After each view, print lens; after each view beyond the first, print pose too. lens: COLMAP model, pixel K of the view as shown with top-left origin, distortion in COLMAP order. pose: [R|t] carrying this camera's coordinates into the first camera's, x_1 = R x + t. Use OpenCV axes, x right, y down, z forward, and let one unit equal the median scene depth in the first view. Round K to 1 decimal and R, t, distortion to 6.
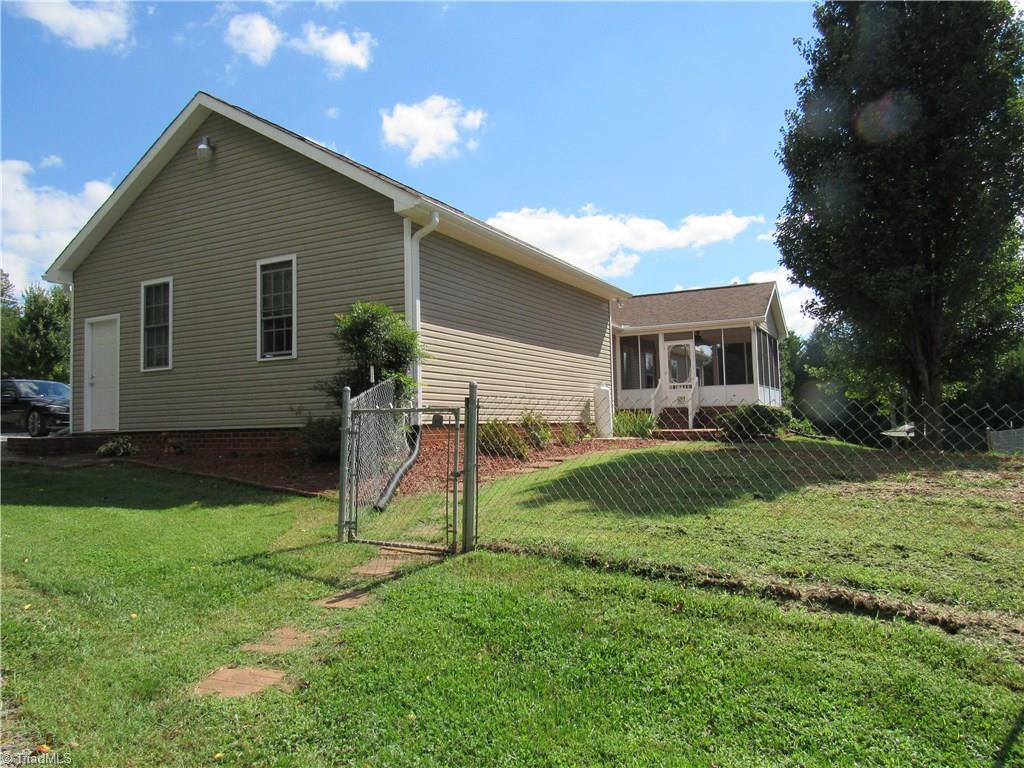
lens RADIAL K [[733.7, 0, 512.0], [0, 733.7, 384.0], [0, 0, 1]] dist [-0.022797, 0.001530]
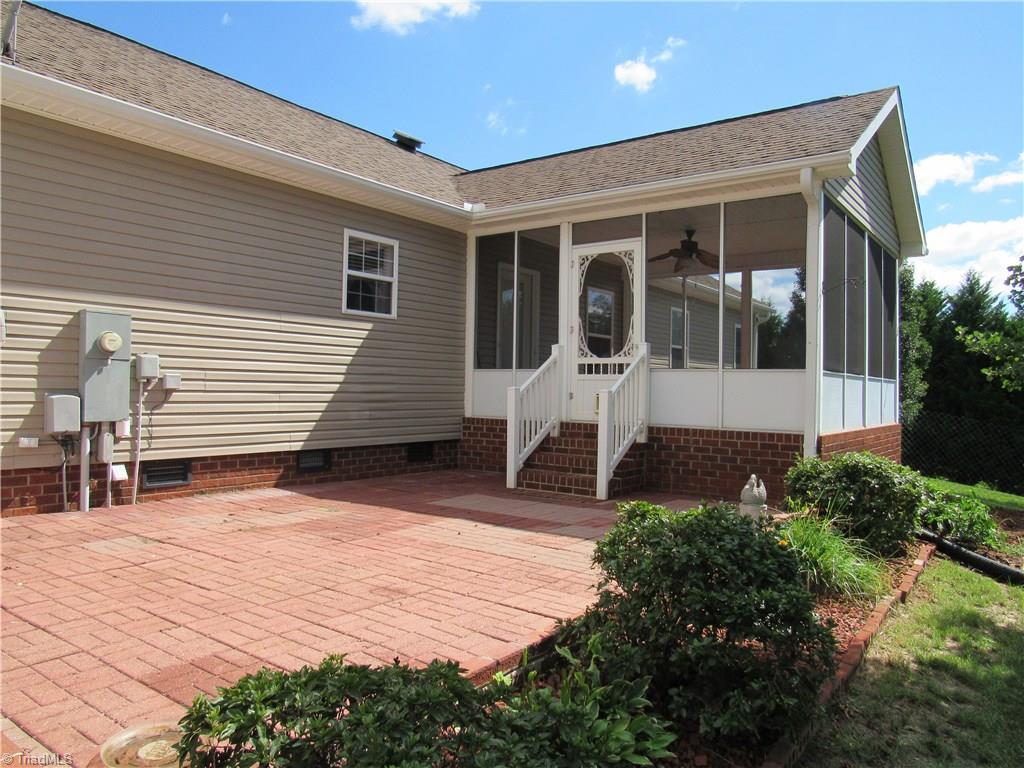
lens RADIAL K [[733.7, 0, 512.0], [0, 733.7, 384.0], [0, 0, 1]] dist [-0.022797, 0.001530]
pose [[0.988280, 0.040067, -0.147297, 0.241825], [-0.032156, 0.997929, 0.055708, -0.007293], [0.149225, -0.050319, 0.987522, 0.639049]]
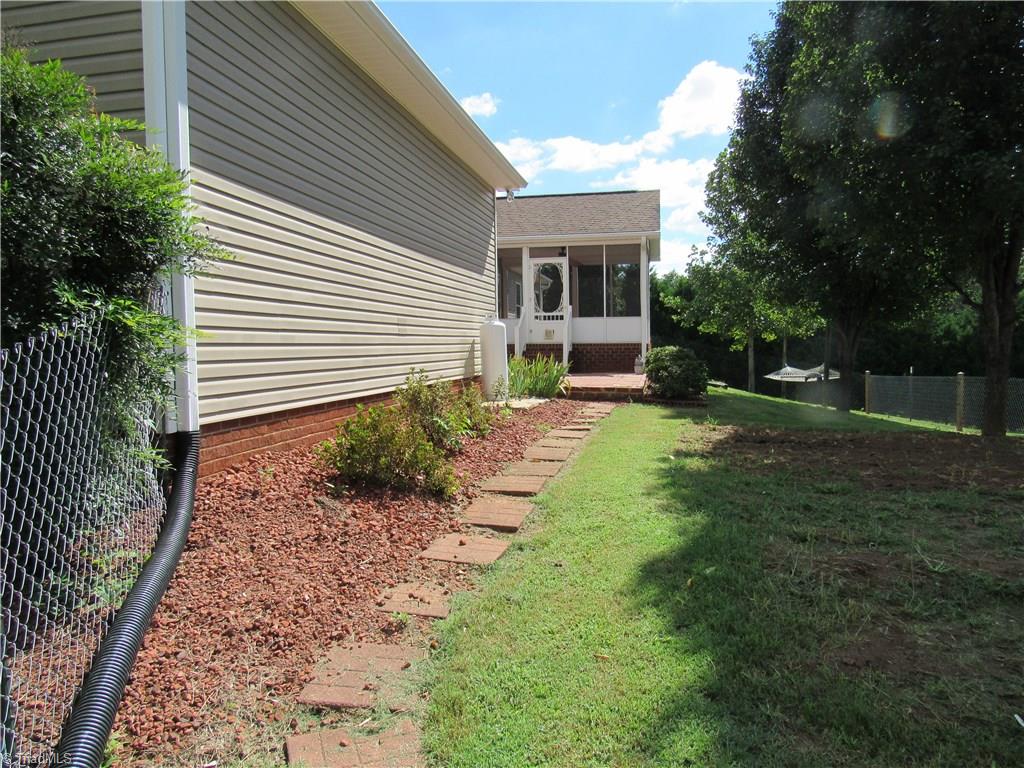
lens RADIAL K [[733.7, 0, 512.0], [0, 733.7, 384.0], [0, 0, 1]] dist [-0.022797, 0.001530]
pose [[0.958020, -0.003355, 0.286683, -0.033245], [-0.027807, 0.994130, 0.104557, -0.006474], [-0.285351, -0.108139, 0.952303, 0.261106]]
